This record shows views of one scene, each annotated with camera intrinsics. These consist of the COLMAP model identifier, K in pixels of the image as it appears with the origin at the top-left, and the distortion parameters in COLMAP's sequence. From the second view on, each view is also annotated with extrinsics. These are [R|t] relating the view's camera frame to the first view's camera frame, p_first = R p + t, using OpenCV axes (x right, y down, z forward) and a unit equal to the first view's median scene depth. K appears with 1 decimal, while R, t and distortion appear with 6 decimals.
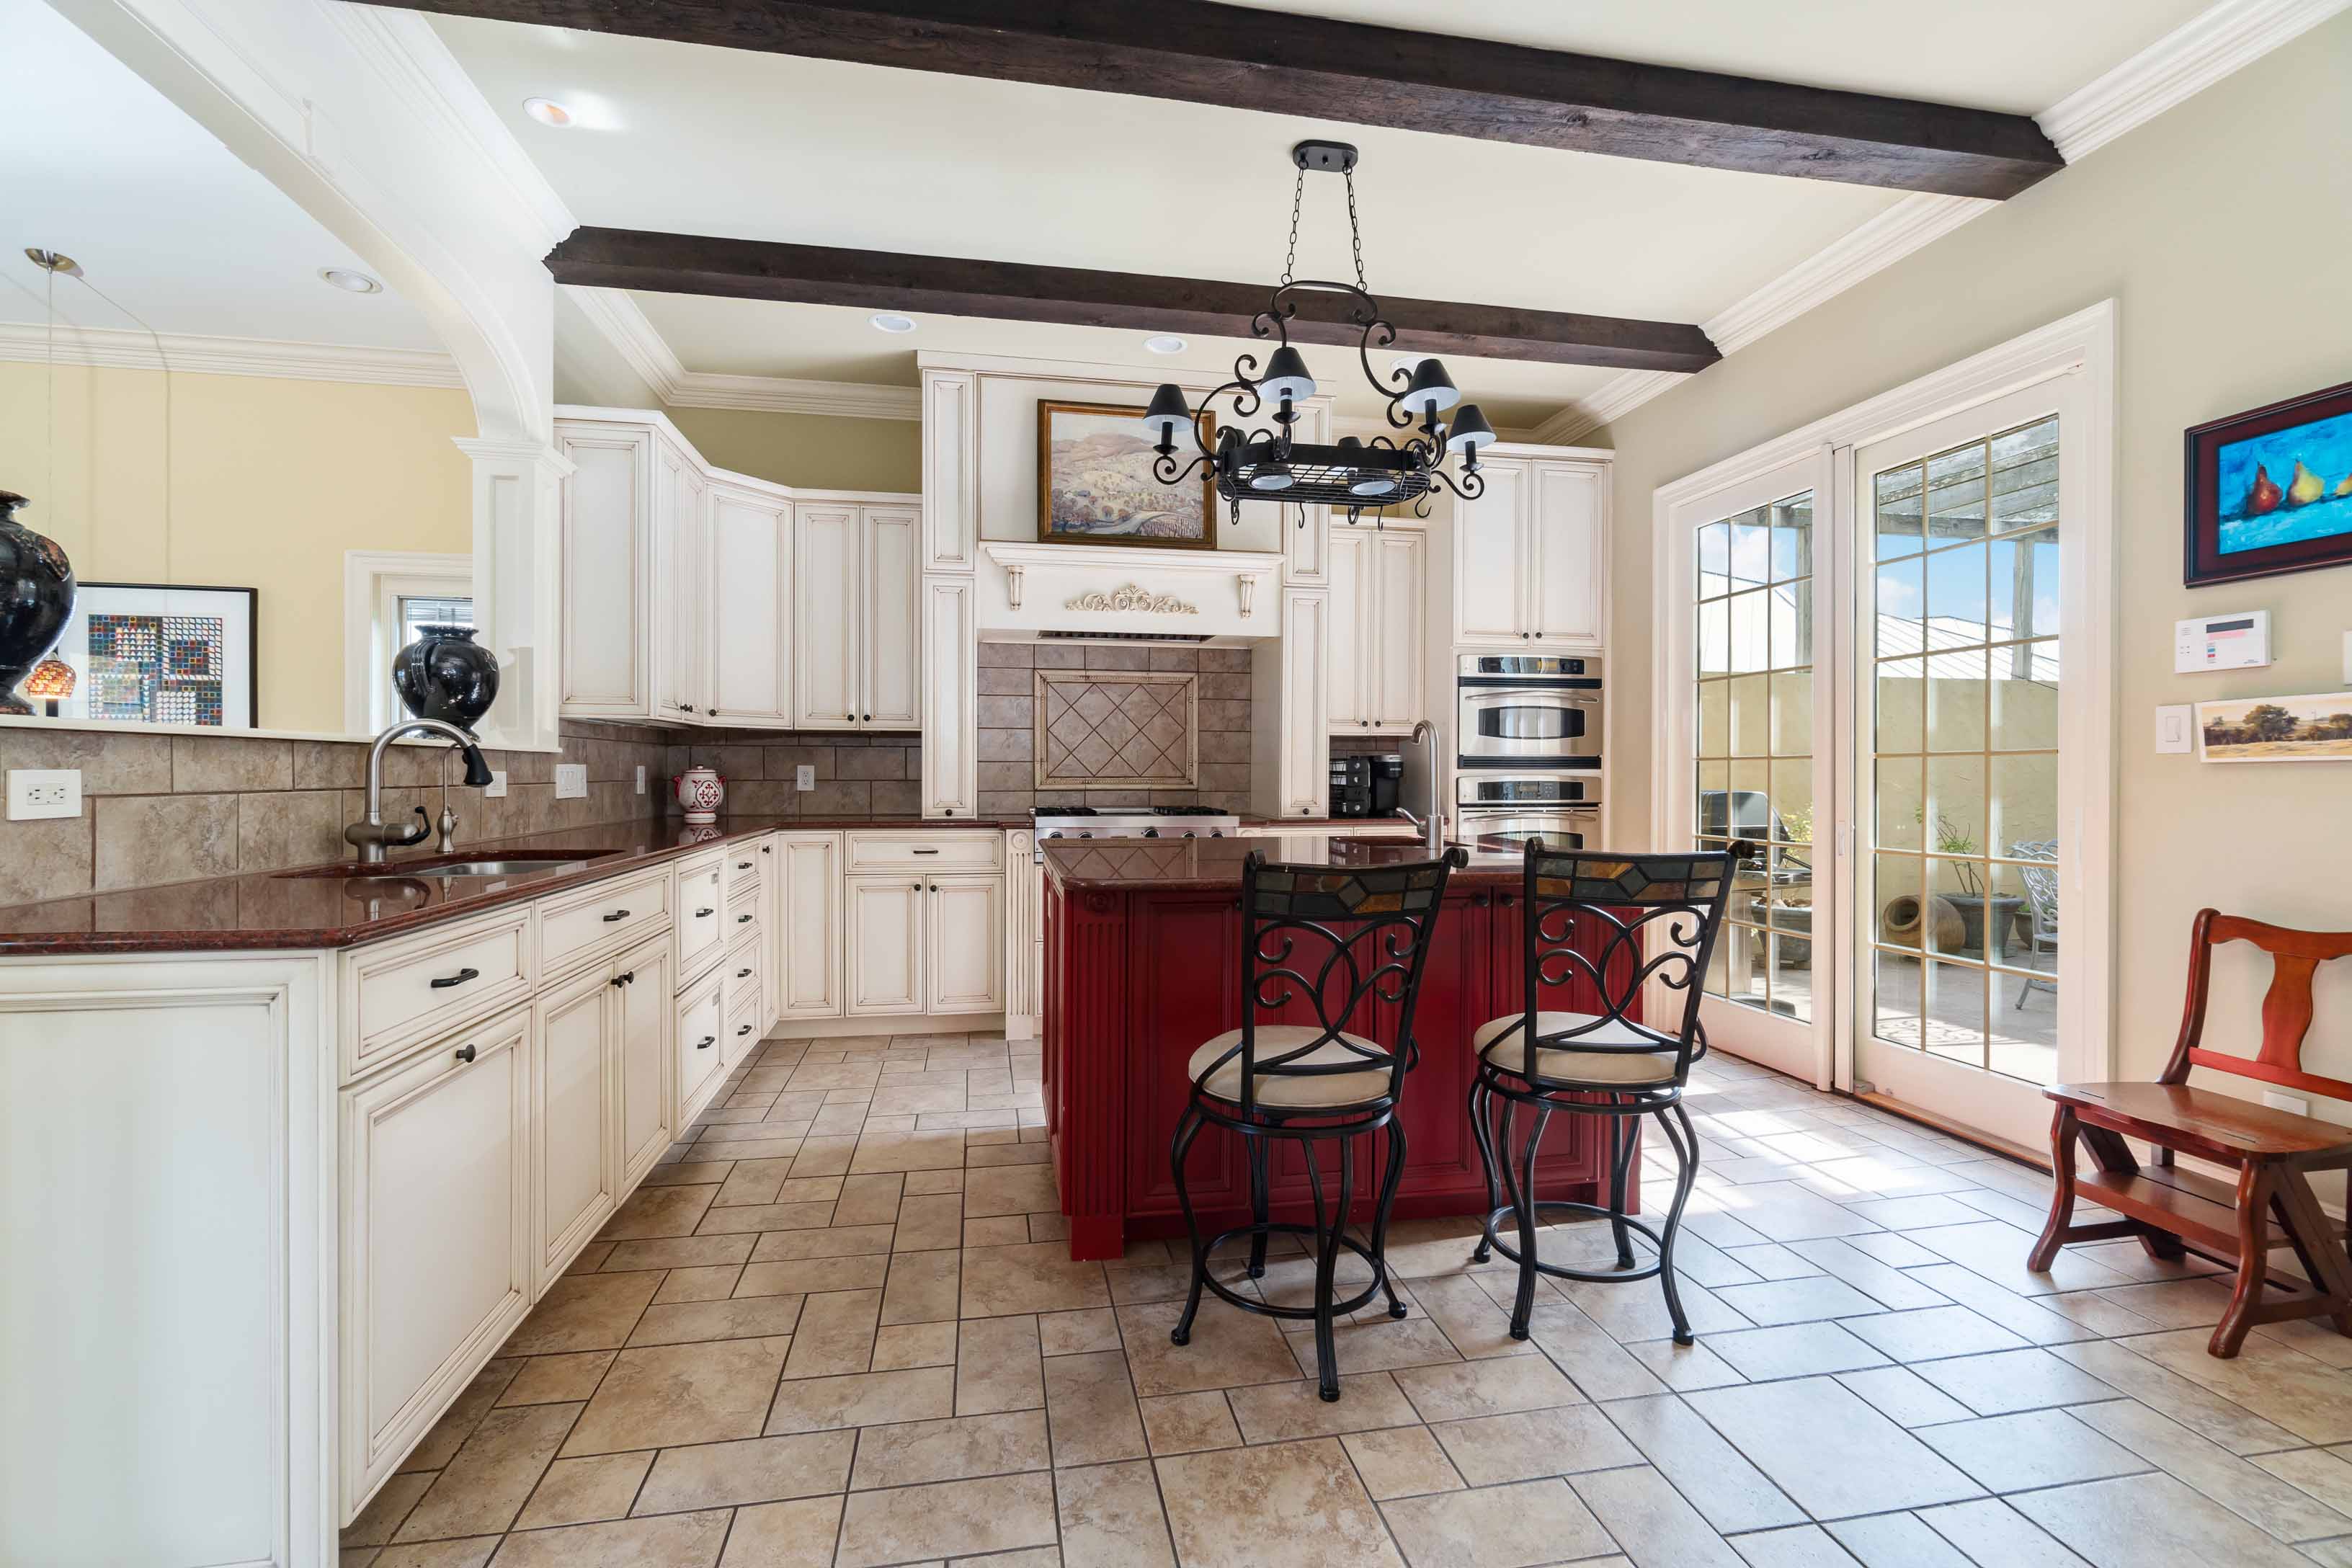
lens RADIAL K [[1008.4, 0, 1164.6], [0, 1008.4, 777.2], [0, 0, 1]] dist [-0.003591, 0.000045]
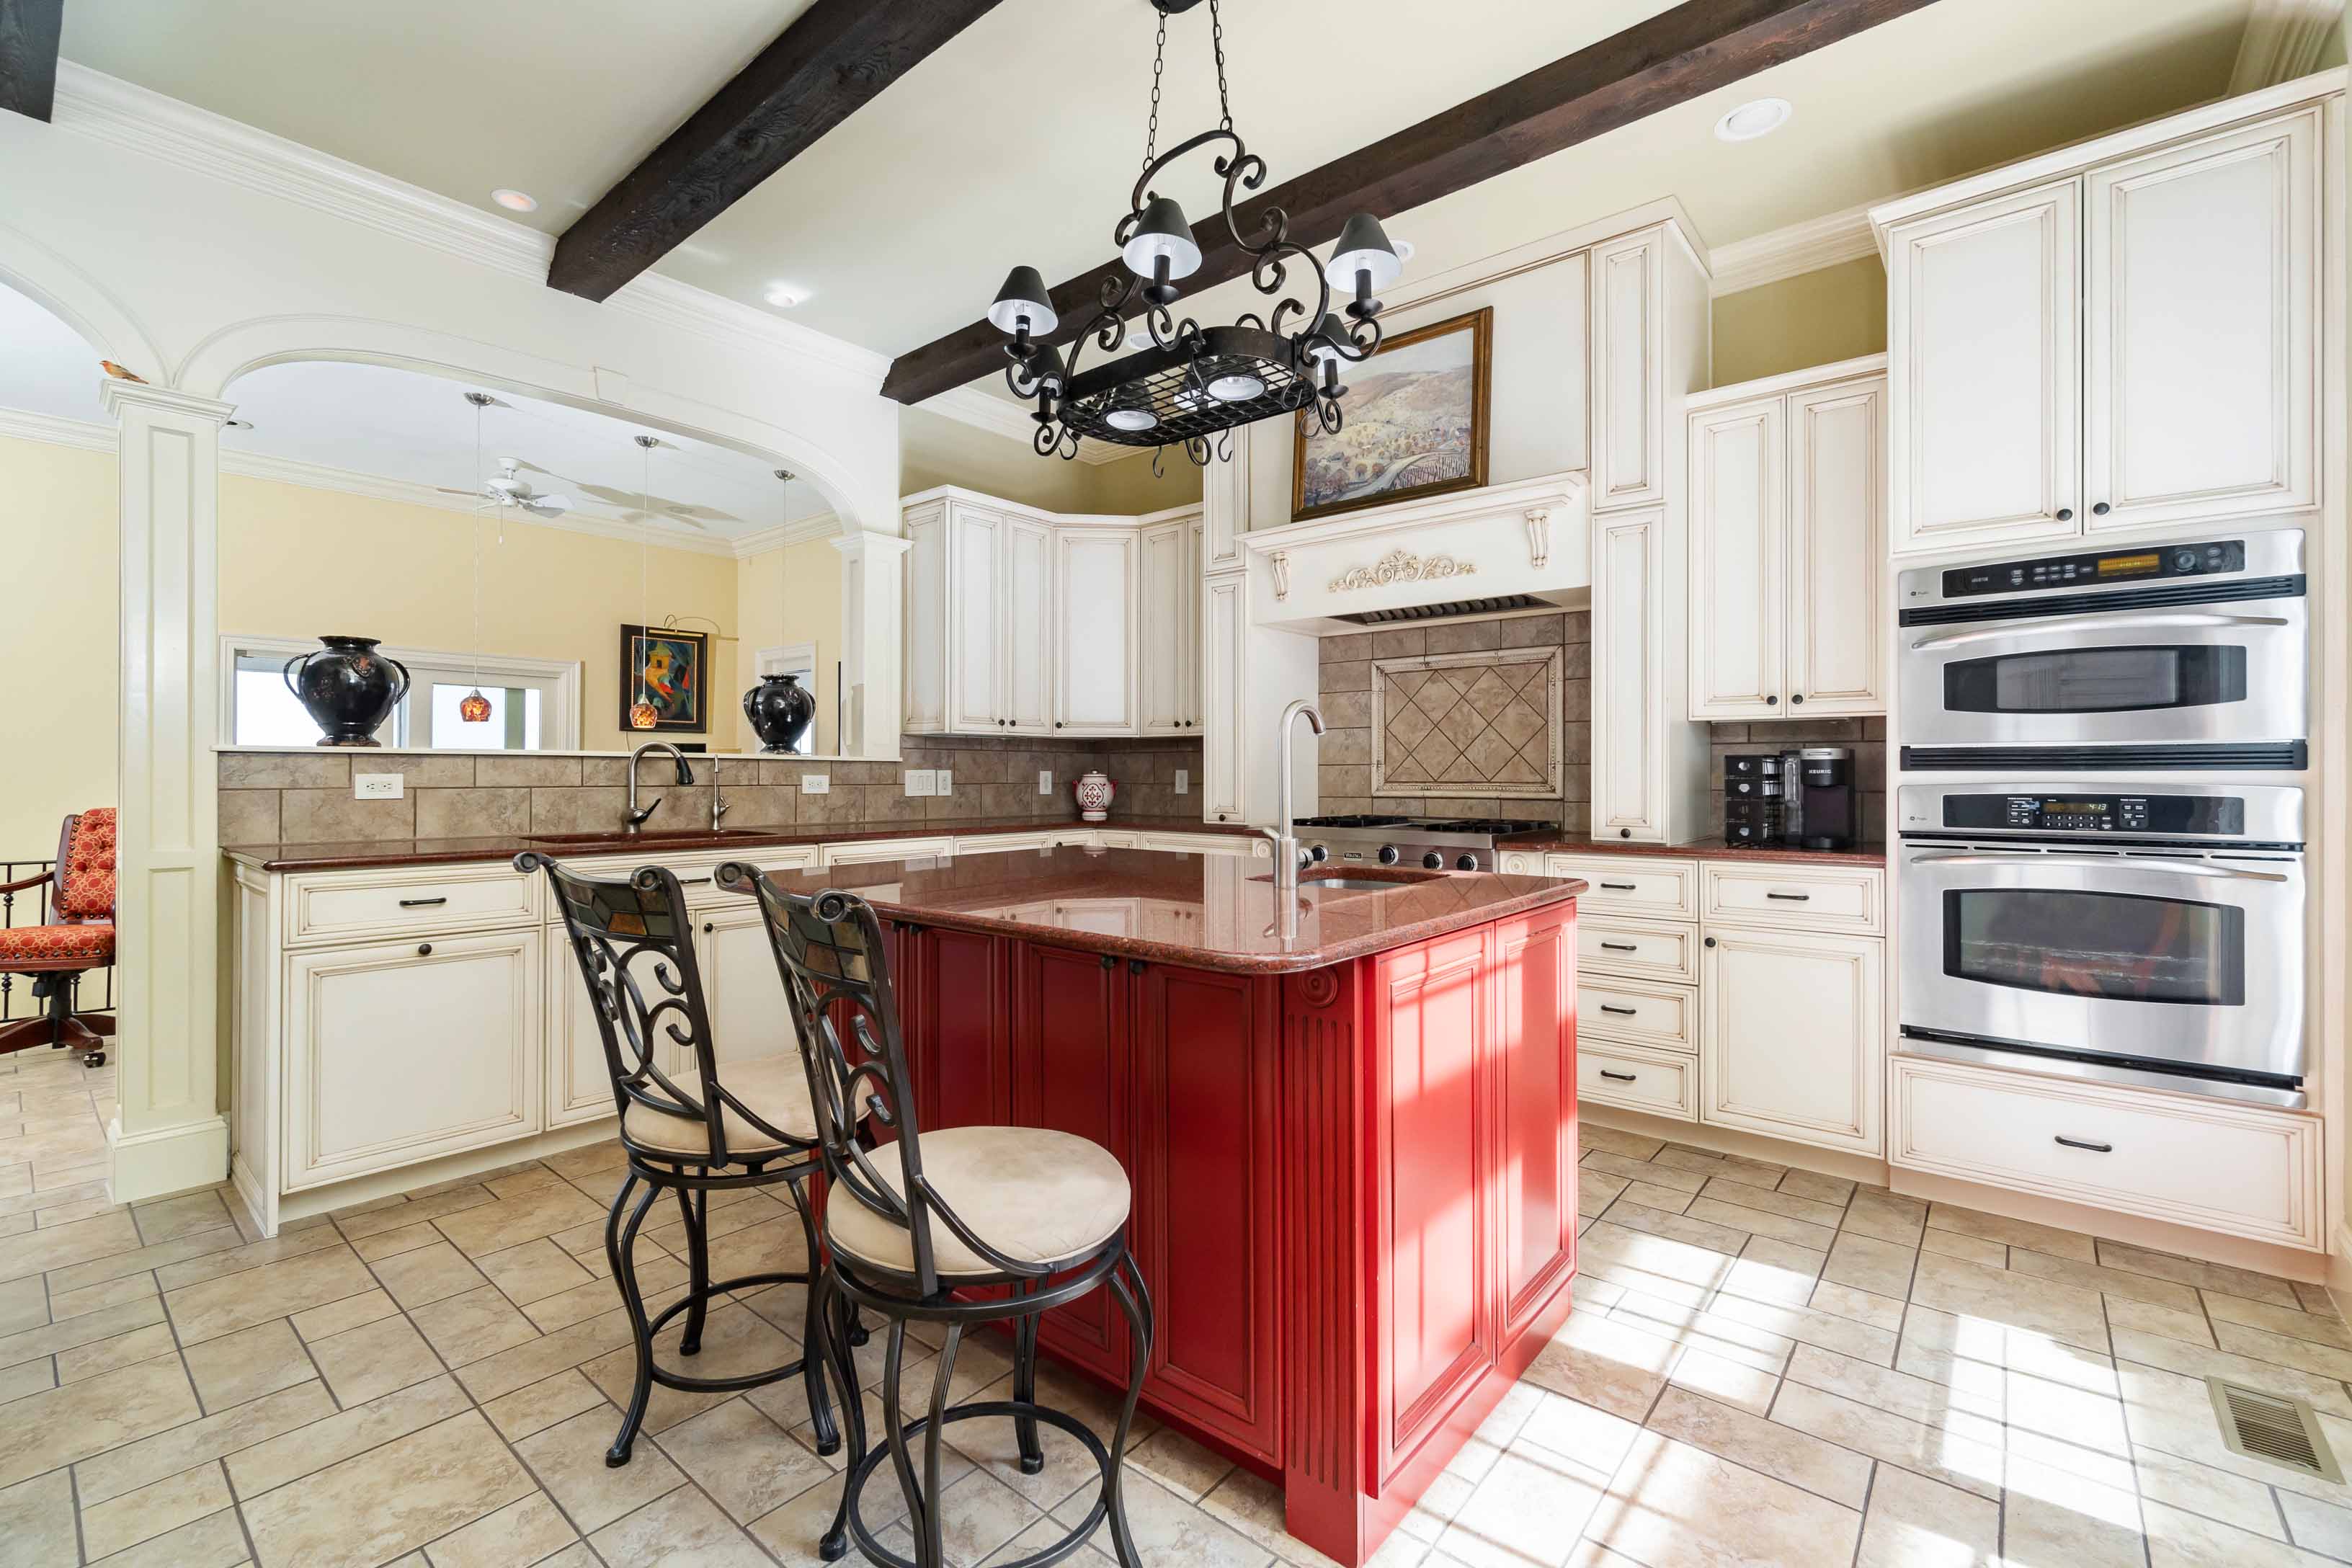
lens RADIAL K [[1008.1, 0, 1168.6], [0, 1008.1, 771.2], [0, 0, 1]] dist [-0.002018, -0.000282]
pose [[0.637136, -0.003331, -0.770744, 0.499748], [-0.004624, 0.999956, -0.008144, -0.001633], [0.770737, 0.008753, 0.637093, 0.336937]]
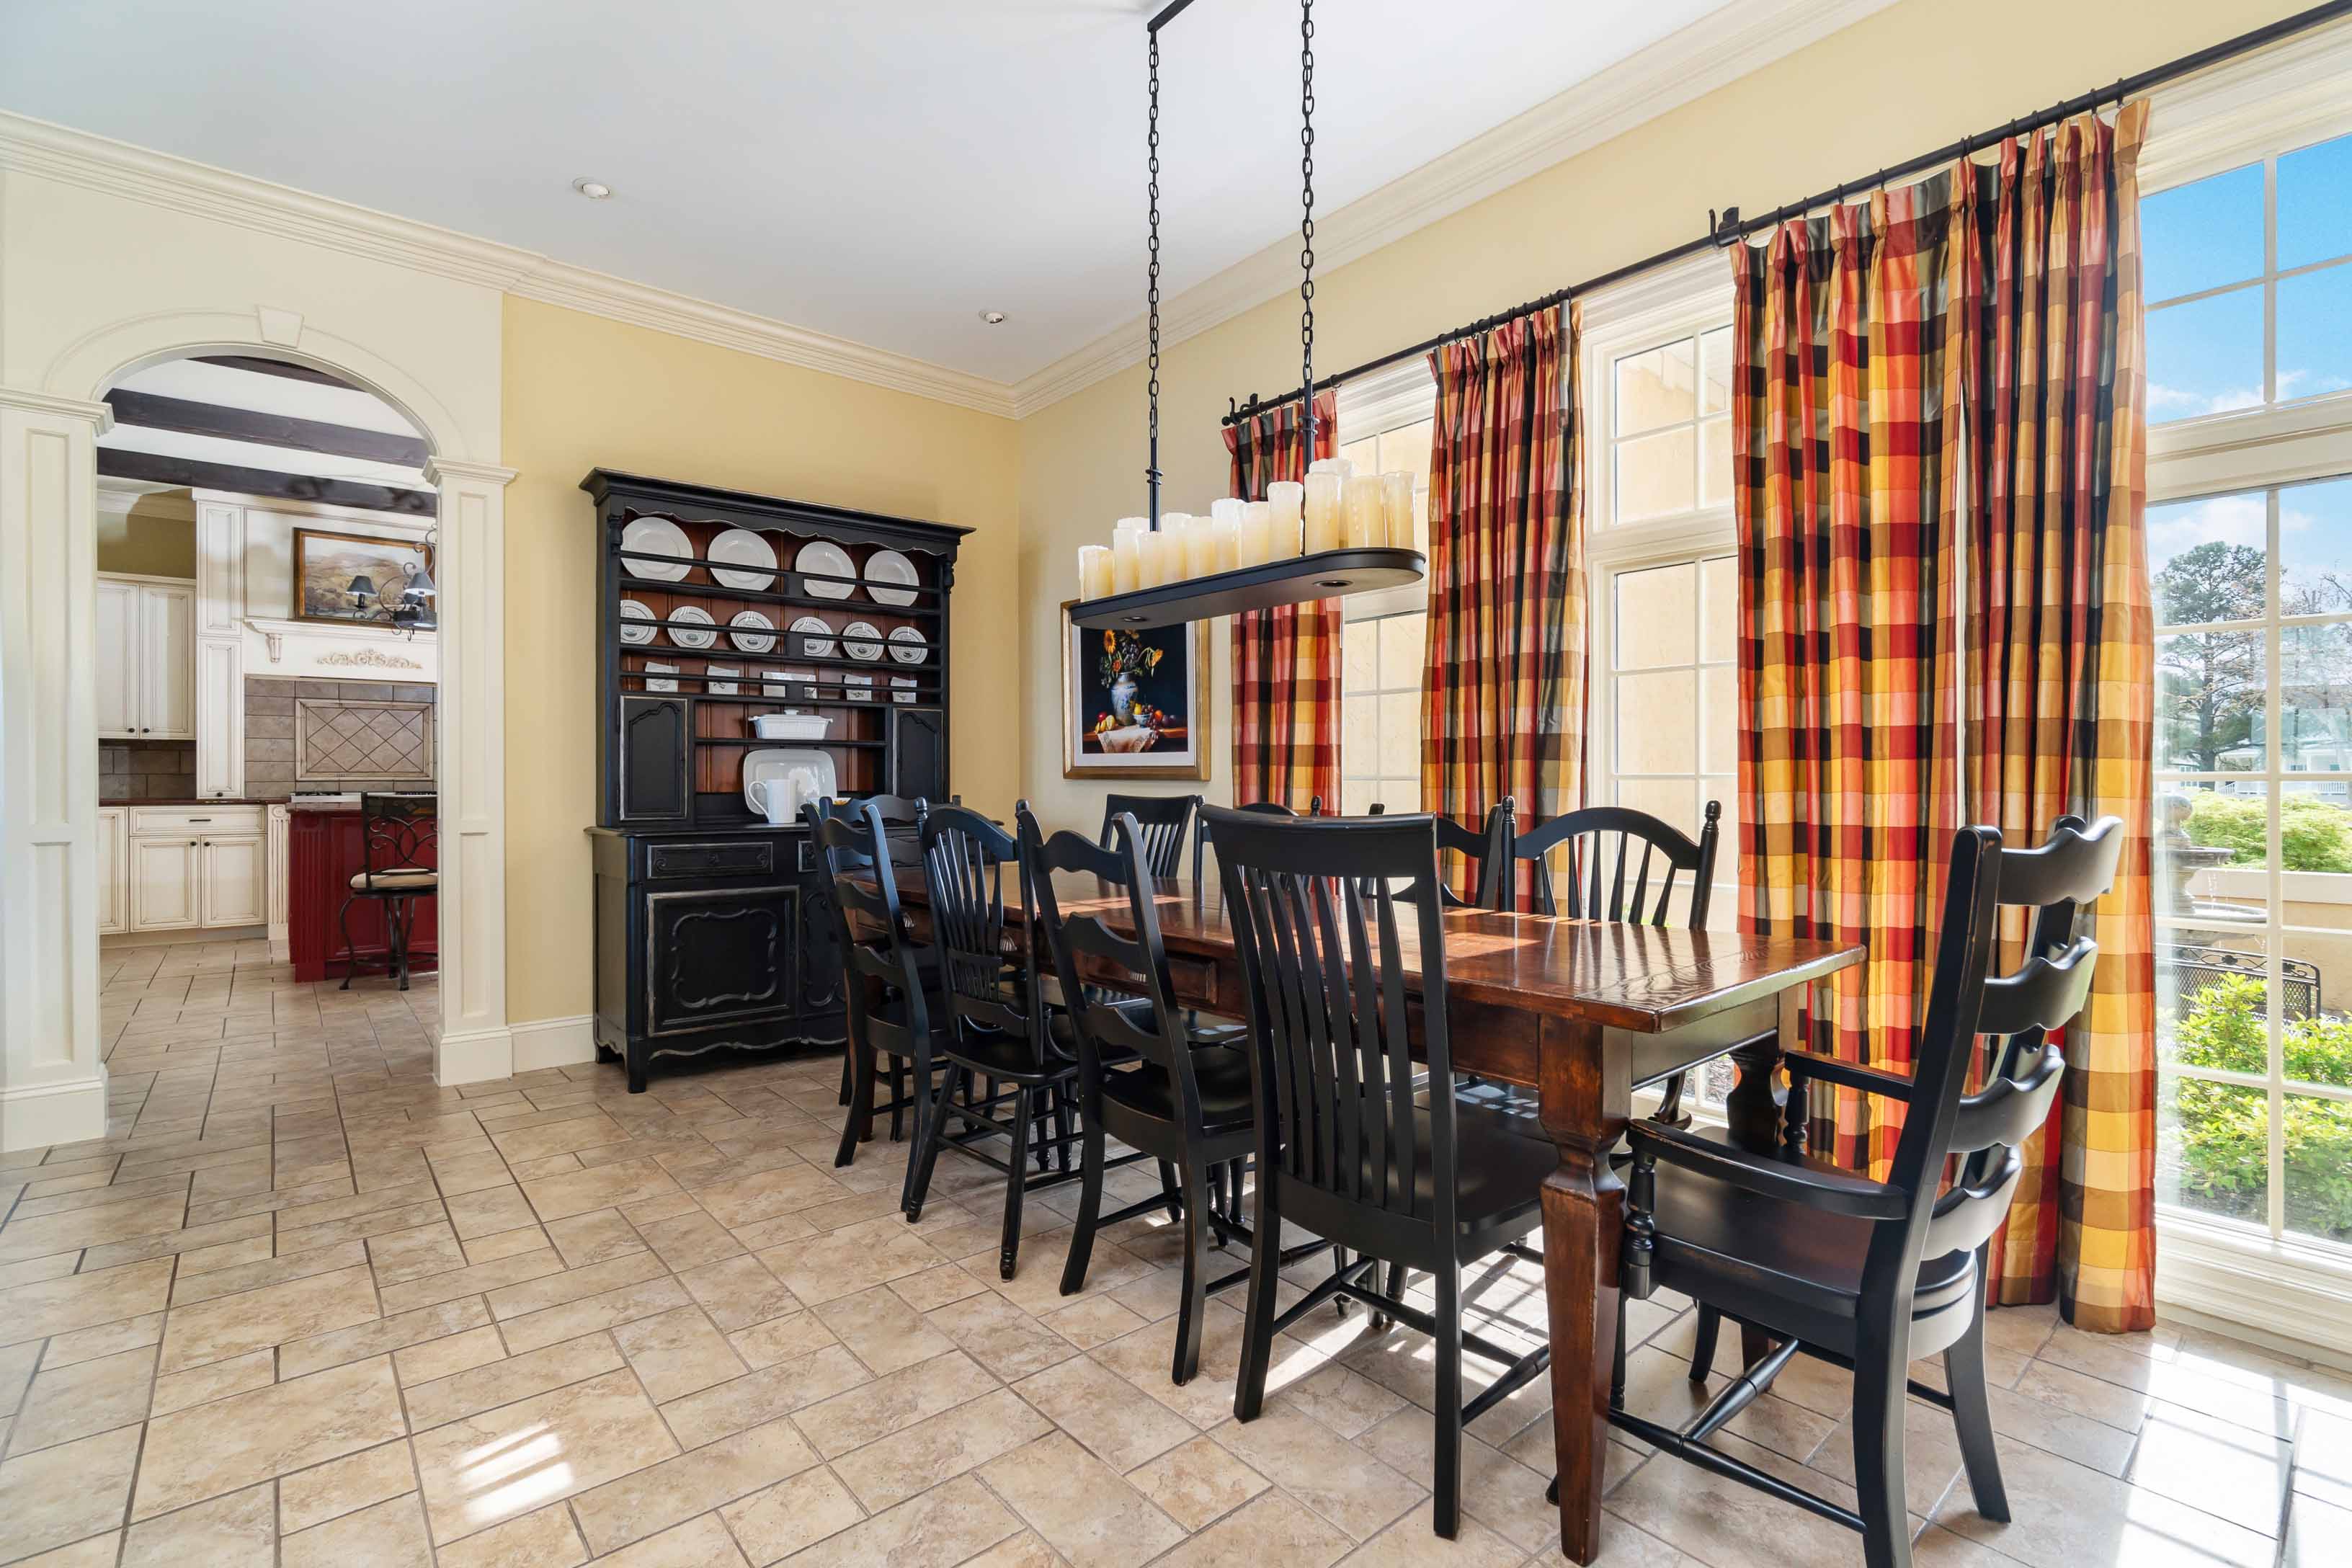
lens RADIAL K [[1084.9, 0, 1177.2], [0, 1084.9, 777.7], [0, 0, 1]] dist [-0.002113, -0.000265]
pose [[0.868468, -0.003779, 0.495731, 0.228464], [0.006178, 0.999976, -0.003199, 0.023863], [-0.495707, 0.005841, 0.868470, -1.125449]]
